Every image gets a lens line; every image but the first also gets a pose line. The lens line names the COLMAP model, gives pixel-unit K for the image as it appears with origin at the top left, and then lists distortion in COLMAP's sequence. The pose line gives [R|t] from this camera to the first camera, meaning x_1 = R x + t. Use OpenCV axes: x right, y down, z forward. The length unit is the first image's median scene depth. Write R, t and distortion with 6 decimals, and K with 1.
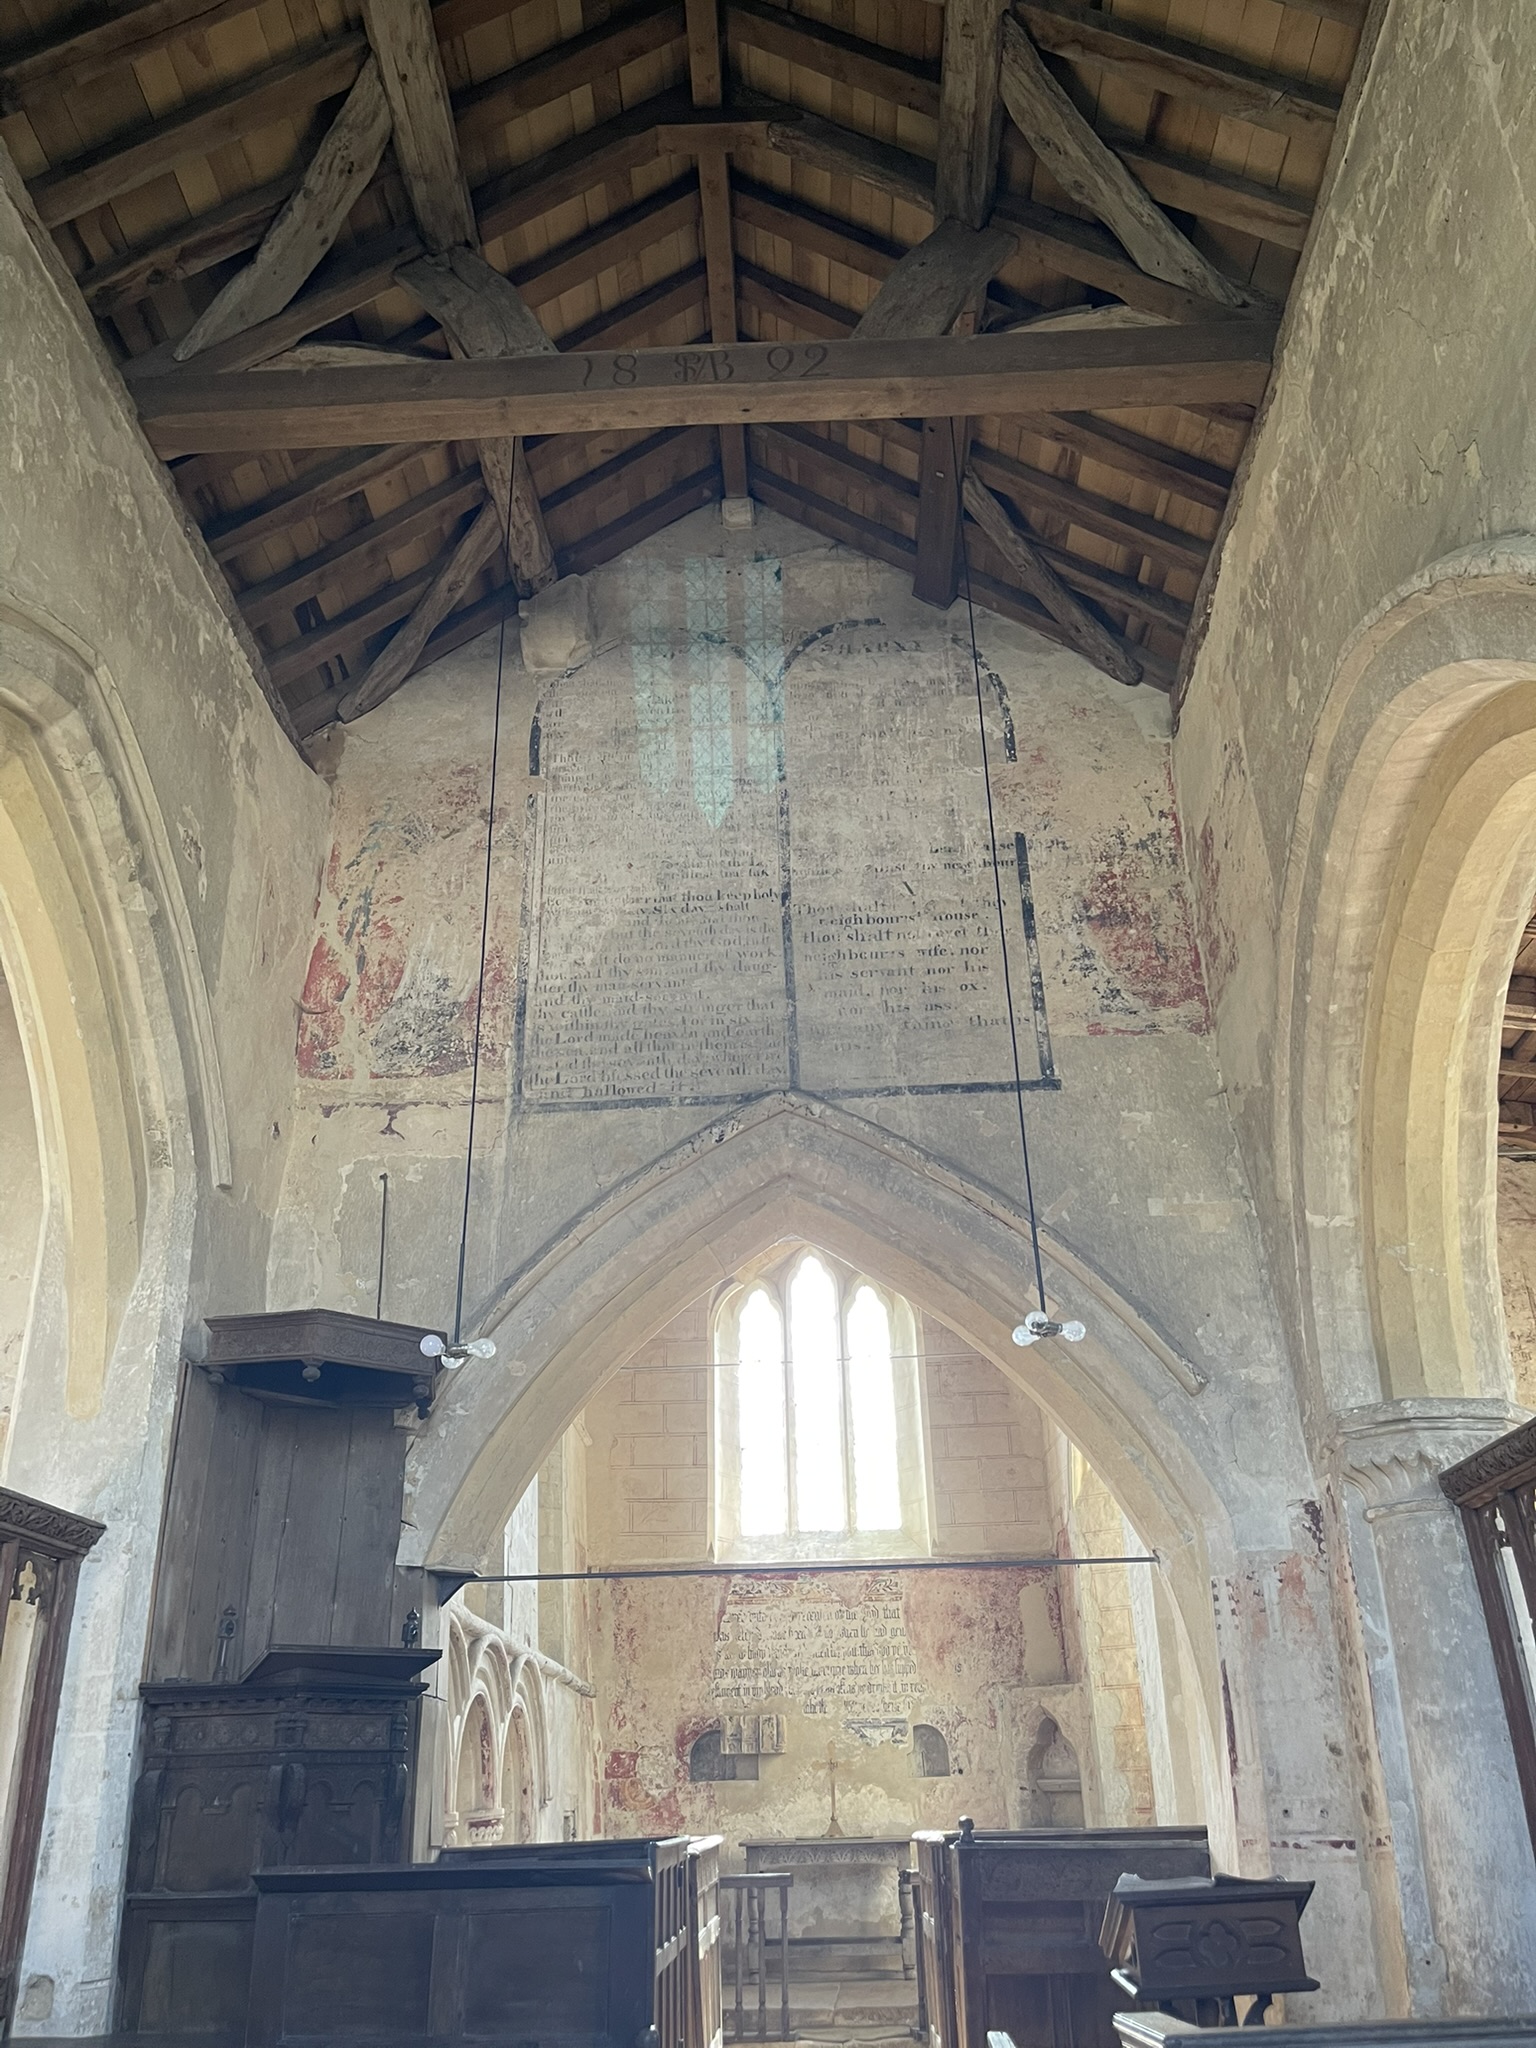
lens RADIAL K [[1630.0, 0, 768.0], [0, 1630.0, 1024.0], [0, 0, 1]] dist [0.097540, -0.113371]
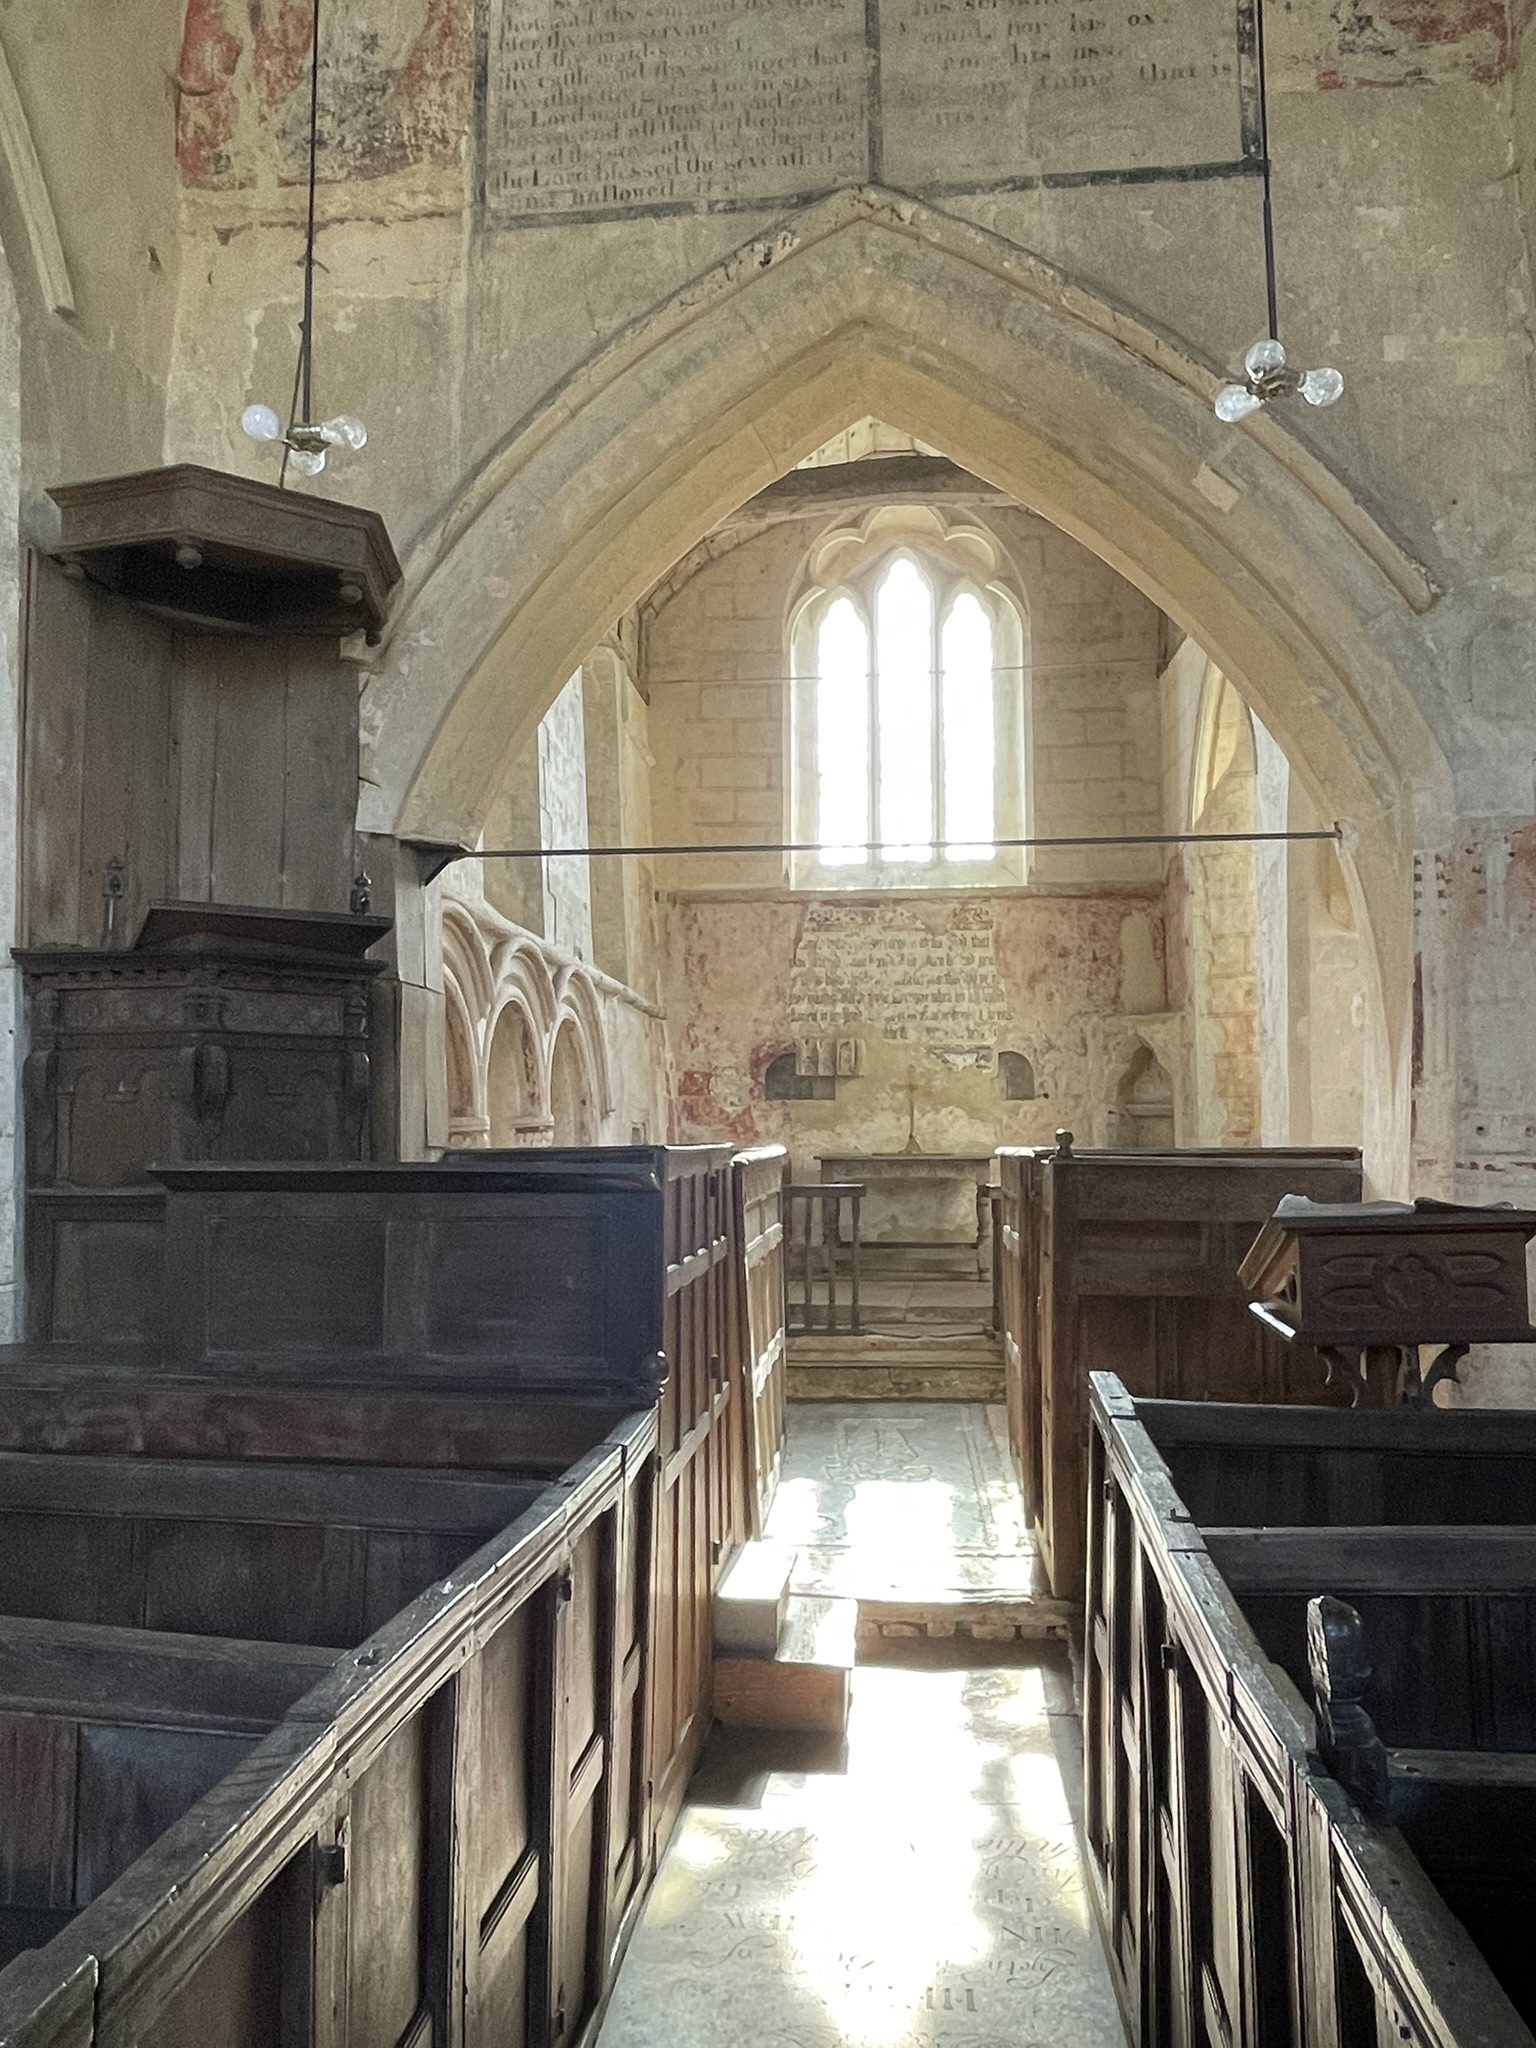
lens RADIAL K [[1370.4, 0, 768.0], [0, 1370.4, 1024.0], [0, 0, 1]] dist [0.028442, -0.023906]
pose [[0.996846, 0.013710, -0.078168, 0.021656], [0.014545, 0.936721, 0.349776, 0.166752], [0.078017, -0.349809, 0.933567, 0.327681]]
